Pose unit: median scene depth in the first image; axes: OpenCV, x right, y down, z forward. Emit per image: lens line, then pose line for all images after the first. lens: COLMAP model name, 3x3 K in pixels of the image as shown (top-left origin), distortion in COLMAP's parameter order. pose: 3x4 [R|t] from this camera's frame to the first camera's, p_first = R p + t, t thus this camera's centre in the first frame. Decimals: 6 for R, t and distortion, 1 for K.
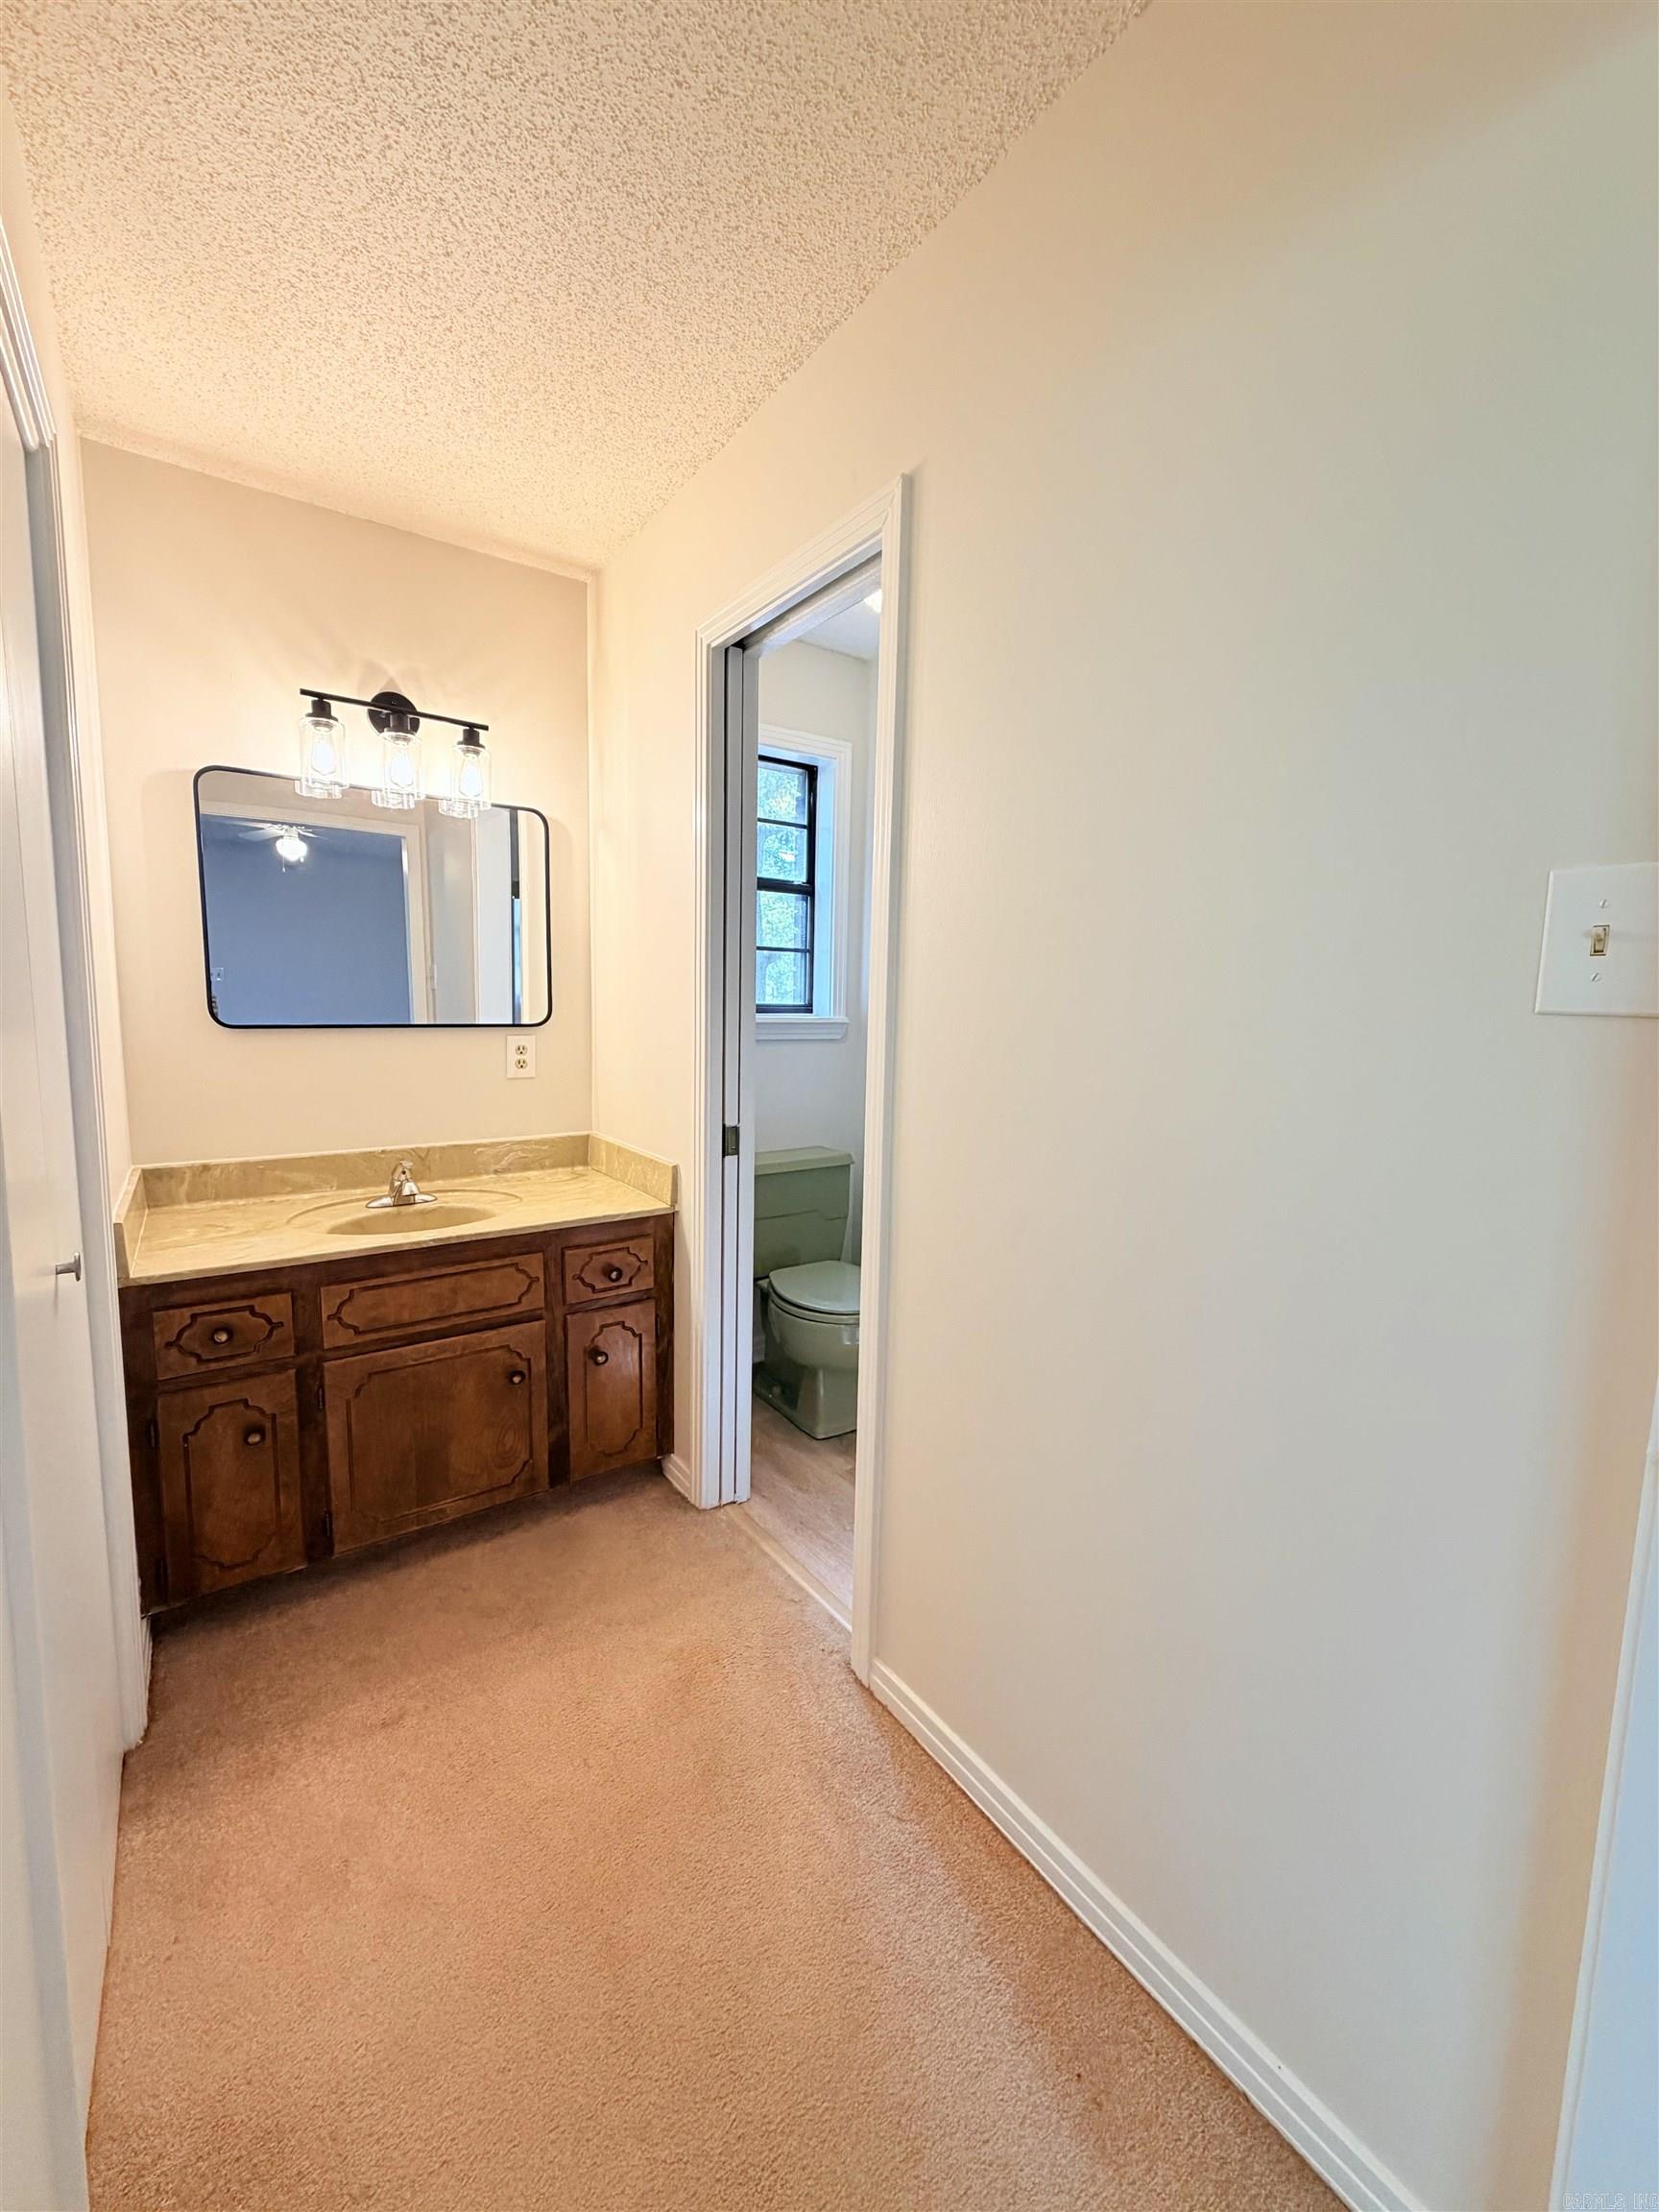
lens RADIAL K [[887.6, 0, 823.2], [0, 887.6, 1096.9], [0, 0, 1]] dist [-0.000272, 0.000463]
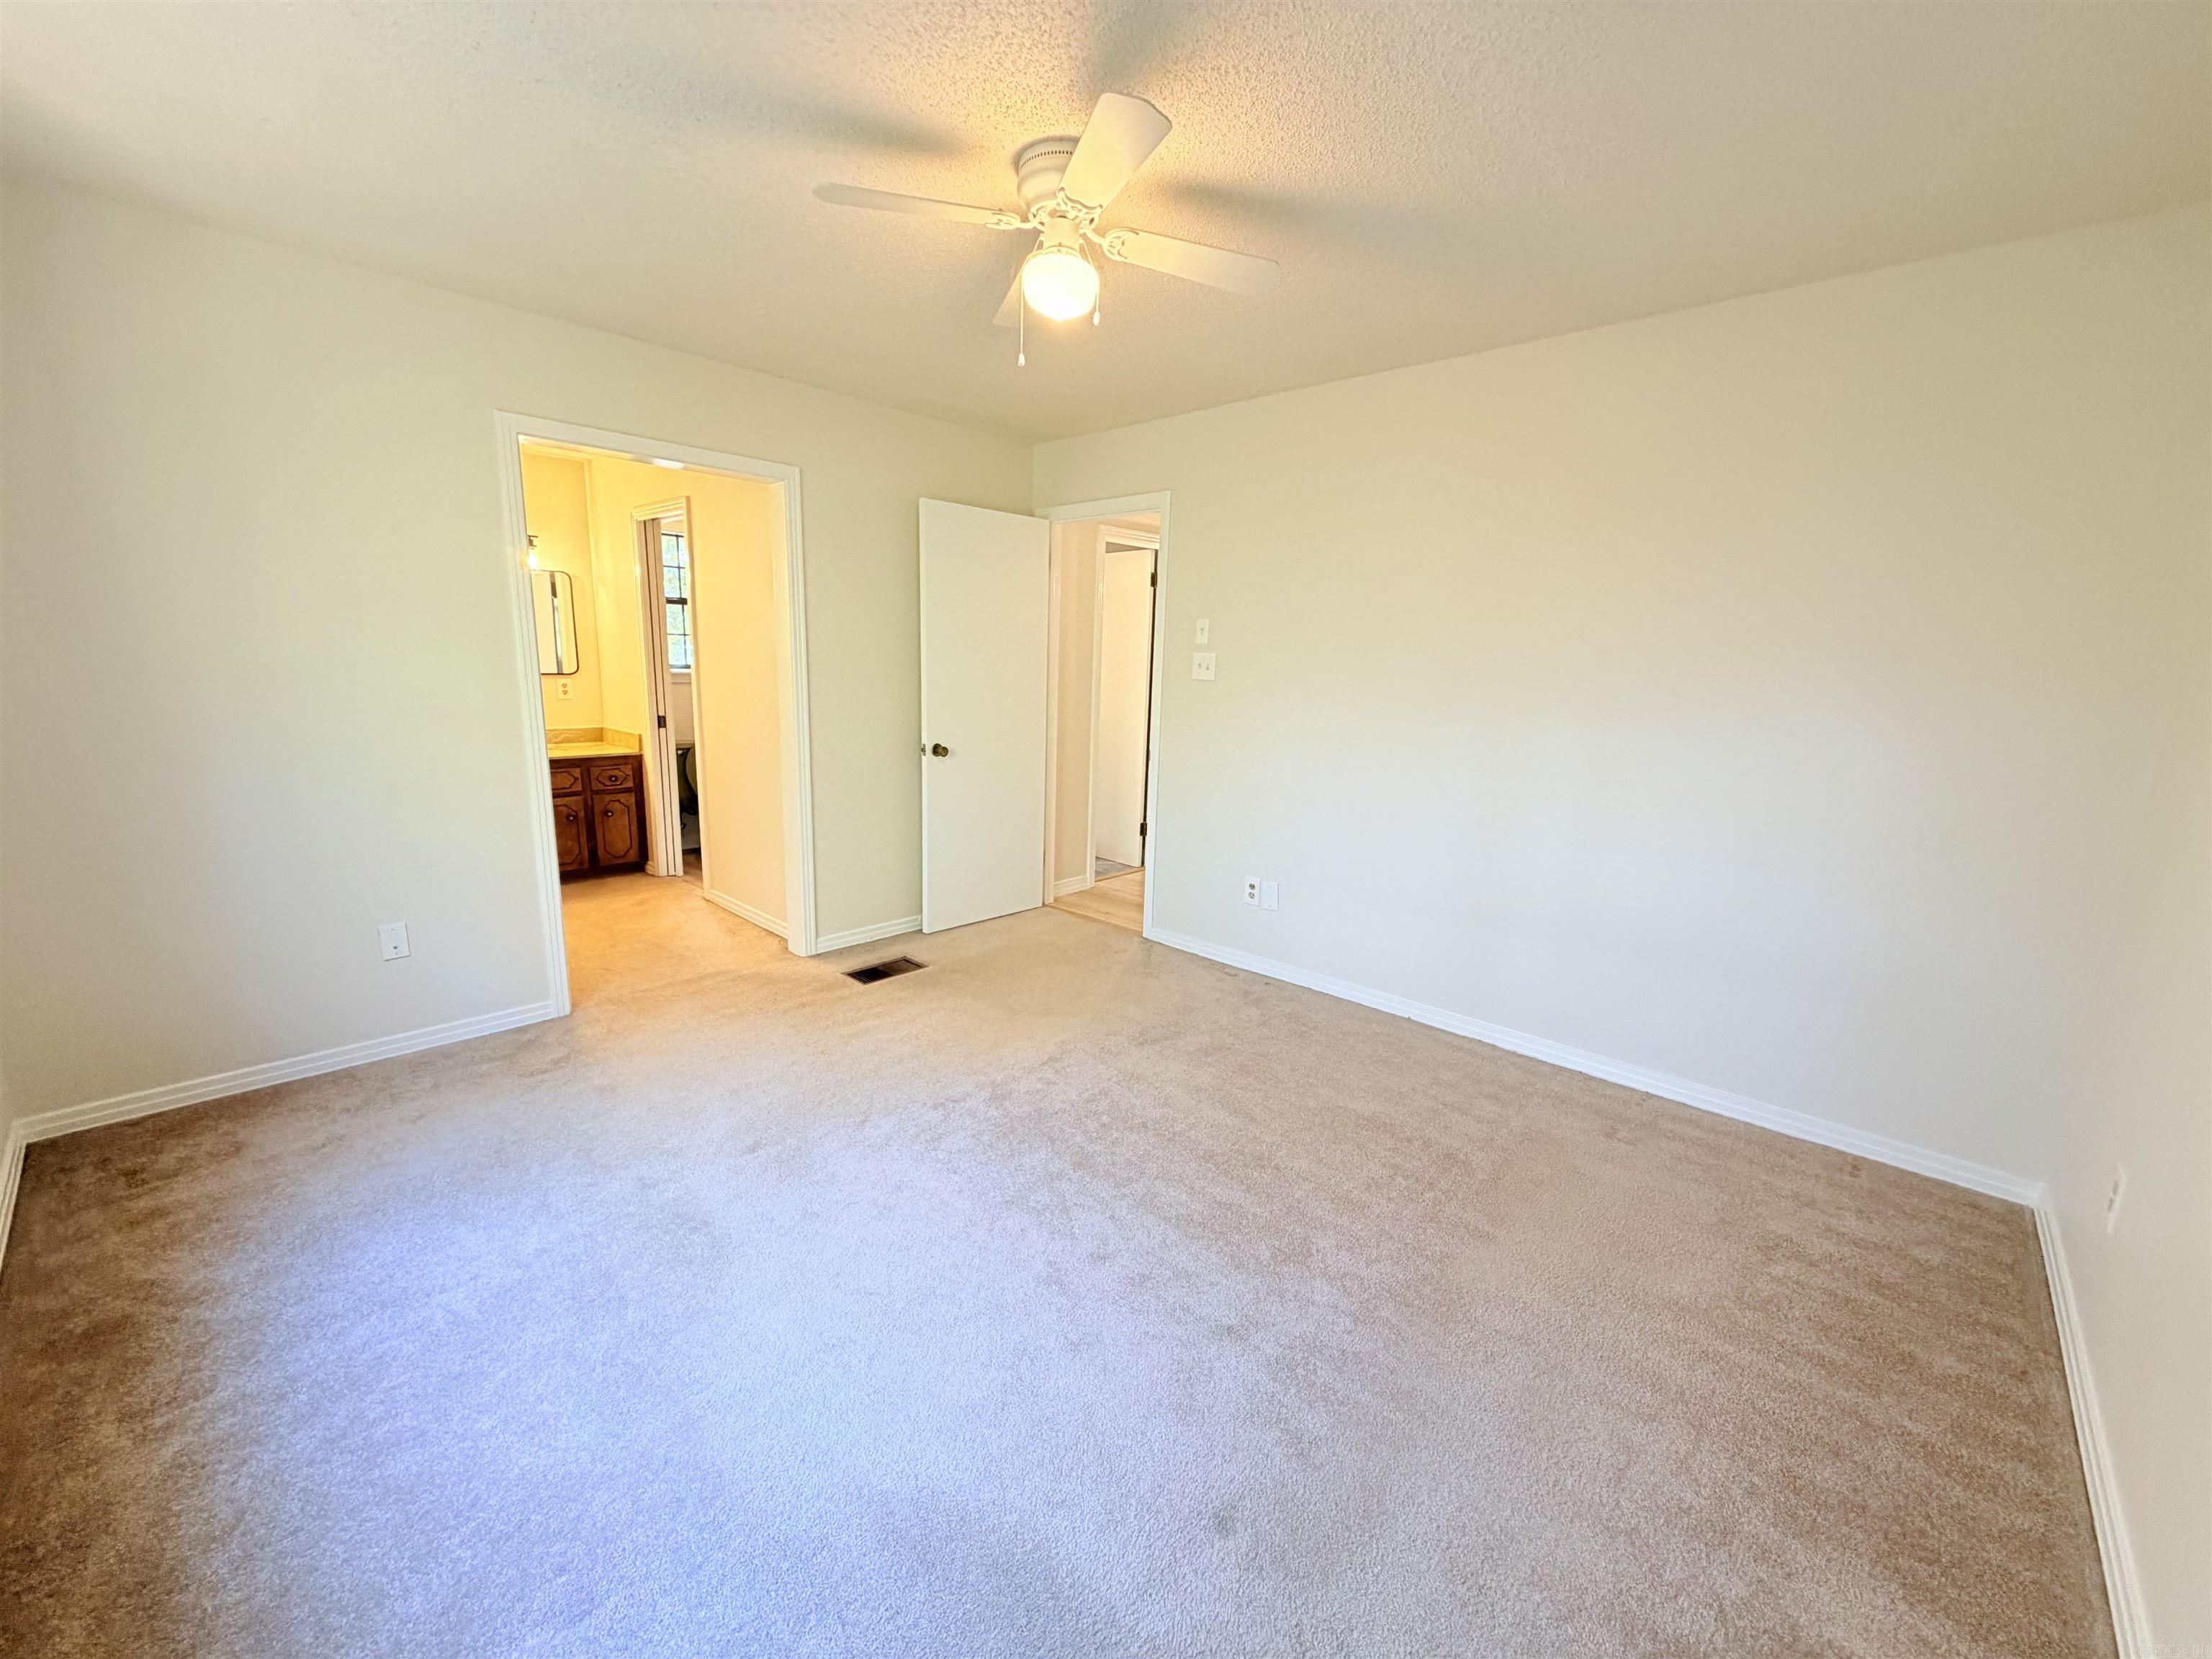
lens RADIAL K [[887.6, 0, 1106.6], [0, 887.6, 858.6], [0, 0, 1]] dist [-0.000272, 0.000463]
pose [[0.976949, -0.025578, 0.211936, 0.426445], [0.002694, 0.994194, 0.107565, 0.124464], [-0.213456, -0.104515, 0.971346, -1.263838]]
